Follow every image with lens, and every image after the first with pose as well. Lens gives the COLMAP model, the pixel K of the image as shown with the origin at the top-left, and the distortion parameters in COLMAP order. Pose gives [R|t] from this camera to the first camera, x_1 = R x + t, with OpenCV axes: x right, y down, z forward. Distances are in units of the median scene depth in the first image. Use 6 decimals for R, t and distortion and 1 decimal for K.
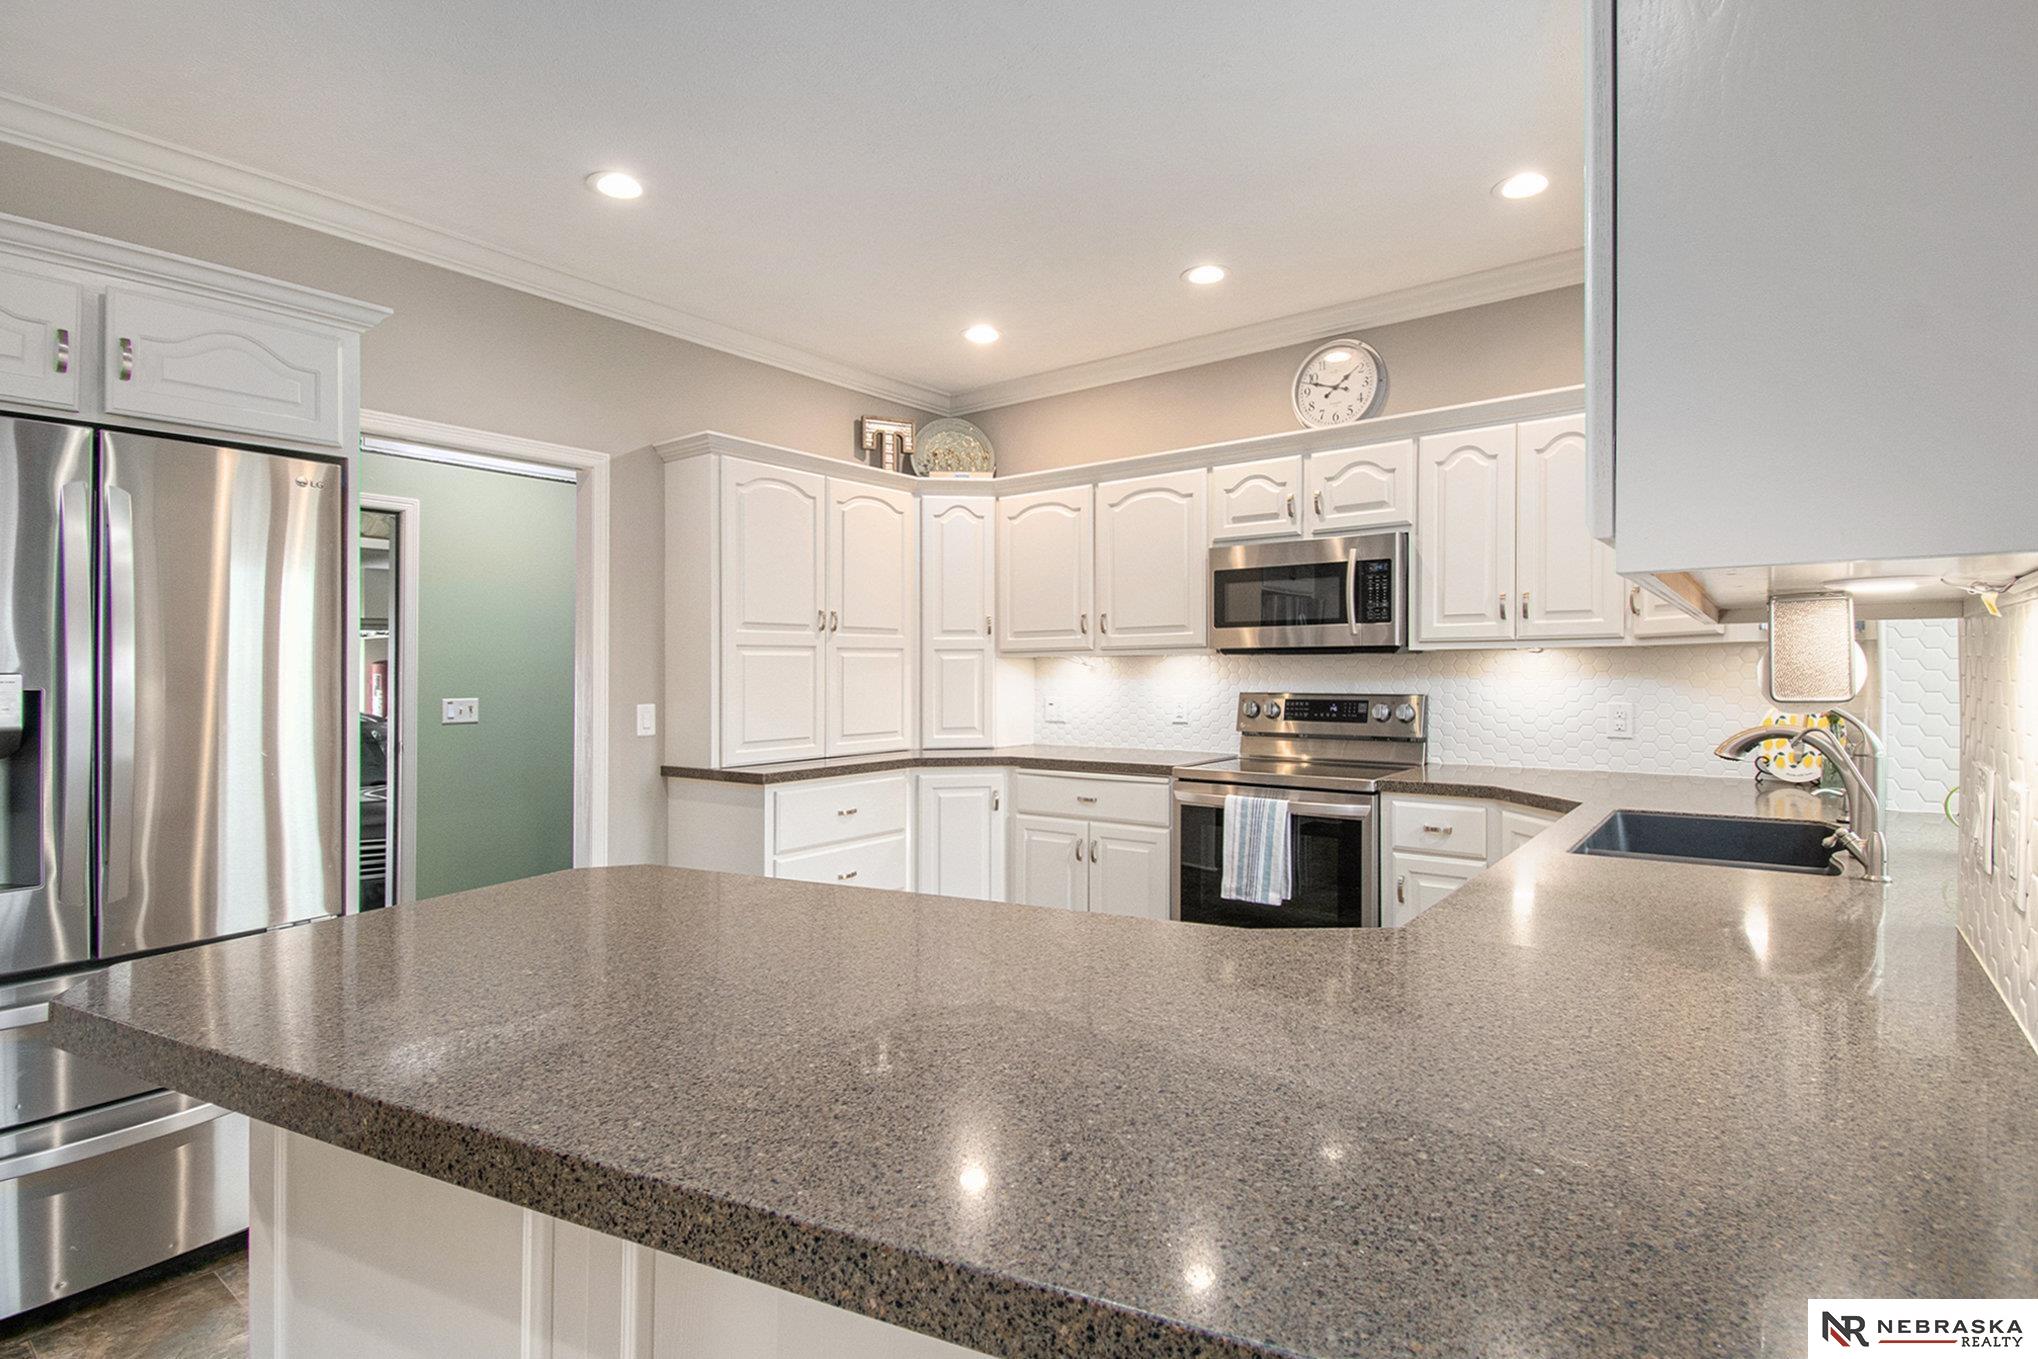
lens RADIAL K [[990.2, 0, 1045.4], [0, 990.2, 684.4], [0, 0, 1]] dist [0.023132, -0.032366]
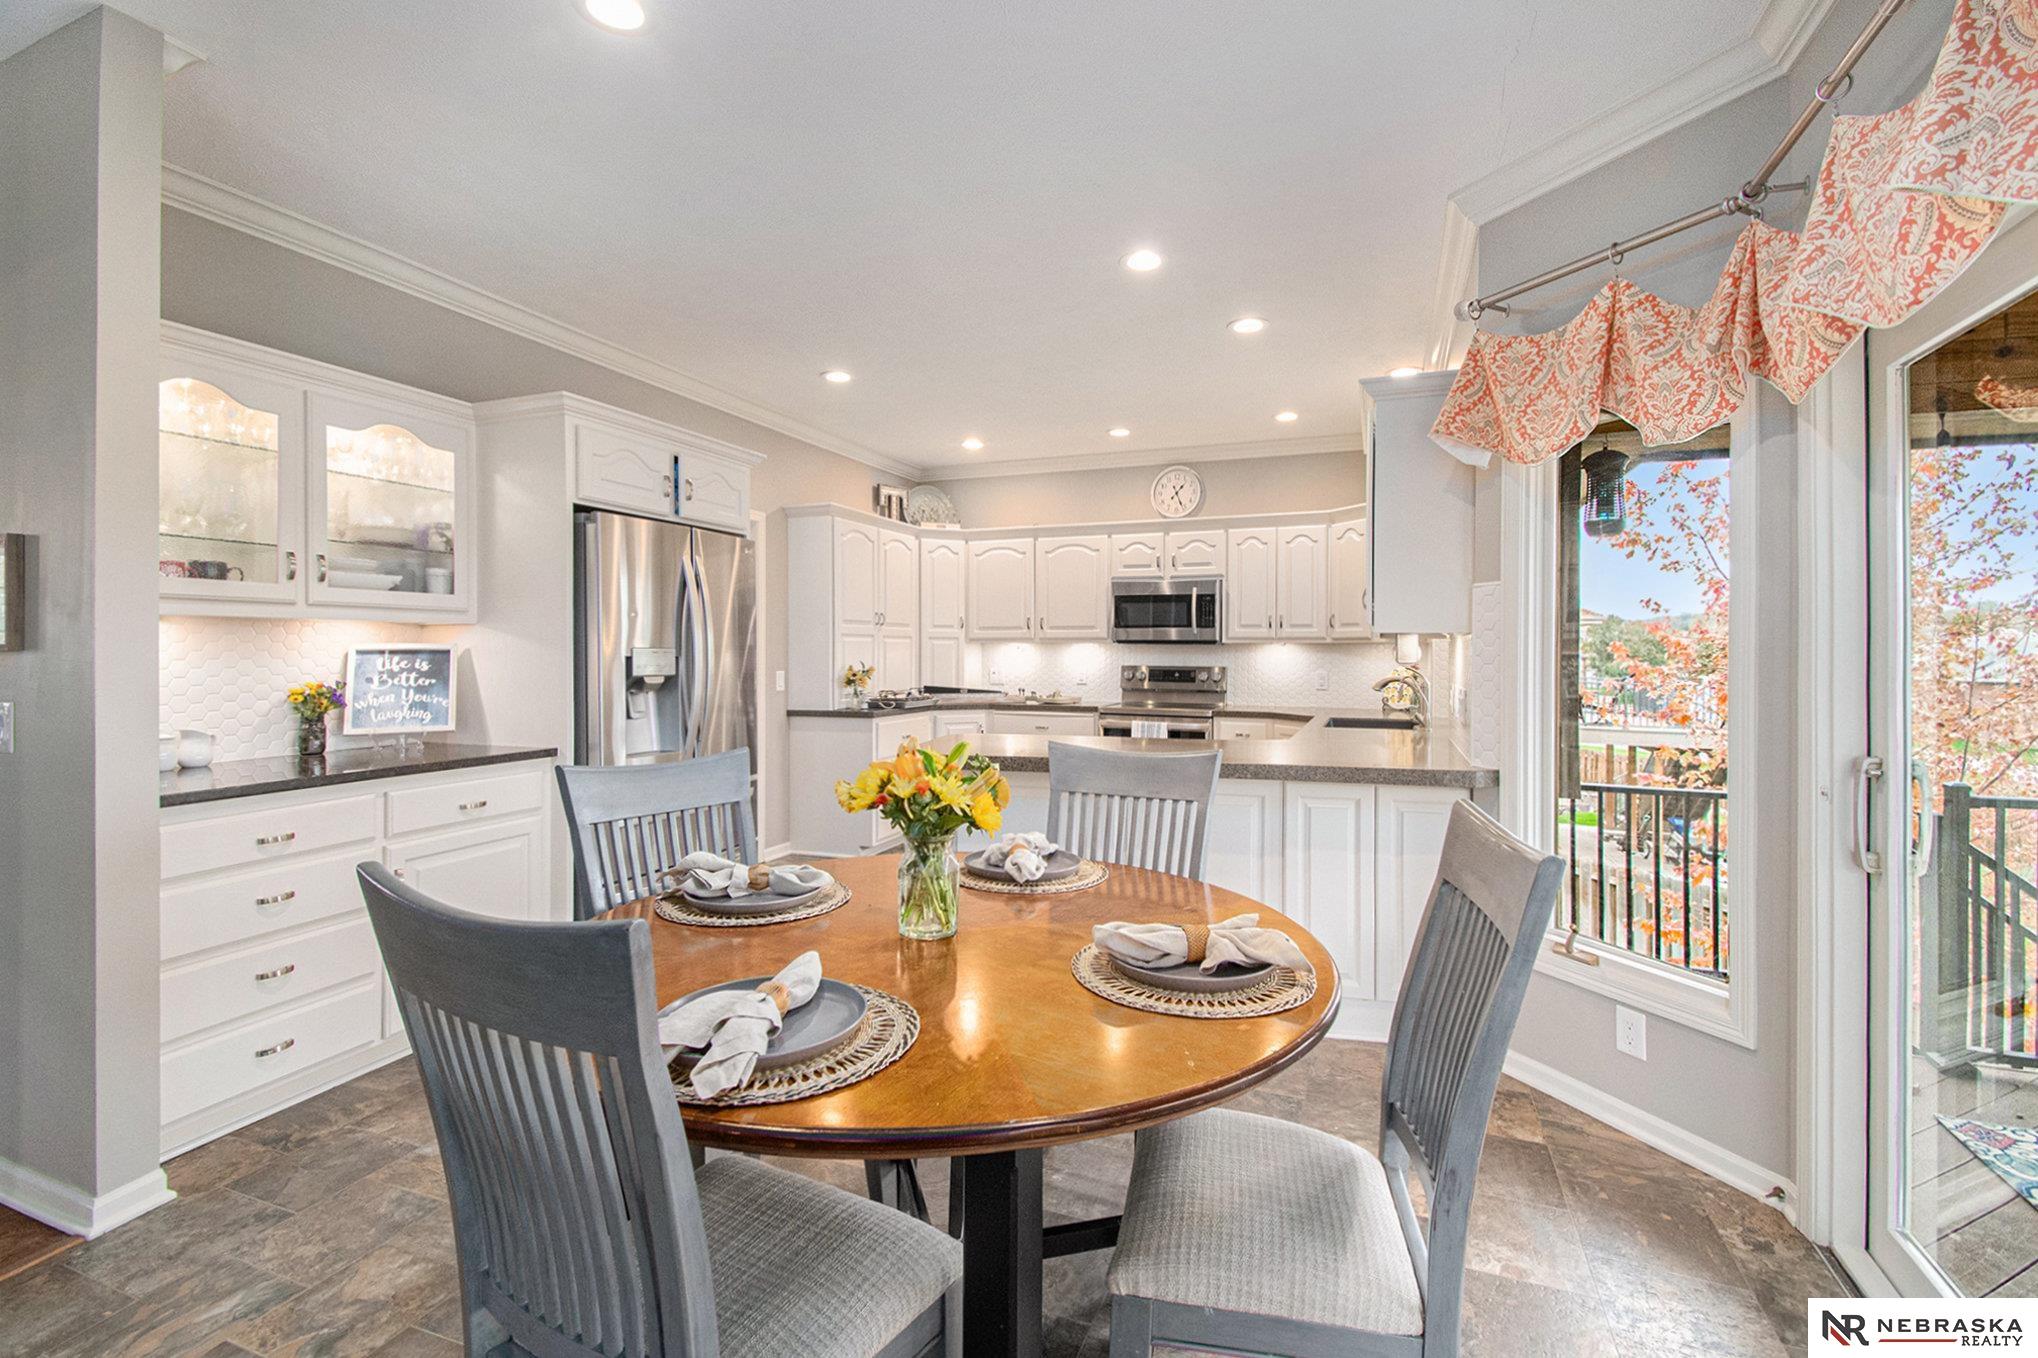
lens RADIAL K [[913.0, 0, 1048.3], [0, 913.0, 661.0], [0, 0, 1]] dist [0.033236, -0.028120]
pose [[0.959227, 0.007613, 0.282533, -0.385350], [-0.006347, 0.999965, -0.005397, 0.009857], [-0.282565, 0.003384, 0.959242, -0.496006]]
